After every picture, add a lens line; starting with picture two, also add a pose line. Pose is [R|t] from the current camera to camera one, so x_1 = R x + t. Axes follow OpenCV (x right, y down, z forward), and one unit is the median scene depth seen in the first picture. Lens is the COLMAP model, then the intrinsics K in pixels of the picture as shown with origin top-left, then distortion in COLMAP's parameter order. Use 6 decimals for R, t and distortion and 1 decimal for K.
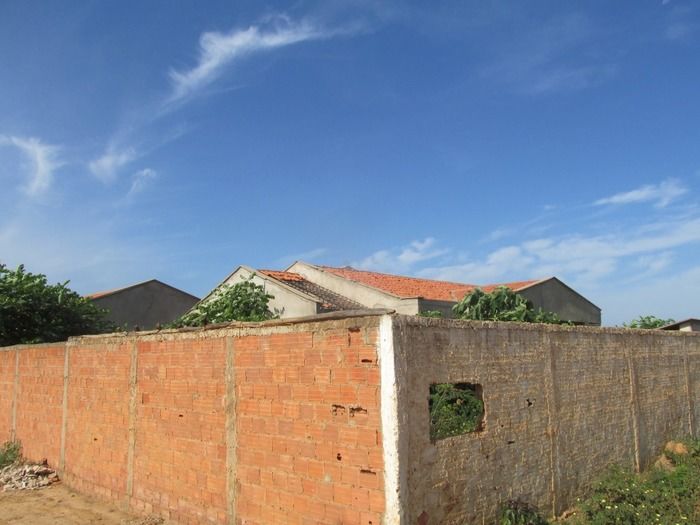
lens RADIAL K [[574.0, 0, 343.6], [0, 574.0, 258.2], [0, 0, 1]] dist [-0.022003, -0.003841]
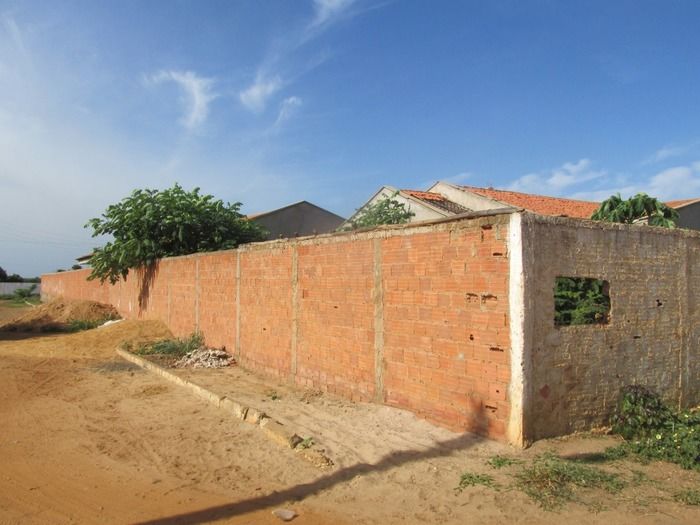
lens RADIAL K [[574.0, 0, 347.6], [0, 574.0, 255.6], [0, 0, 1]] dist [-0.022003, -0.003841]
pose [[0.971530, 0.017299, -0.236284, 0.012855], [0.012437, 0.992231, 0.123782, 0.024319], [0.236590, -0.123197, 0.963768, -0.101541]]
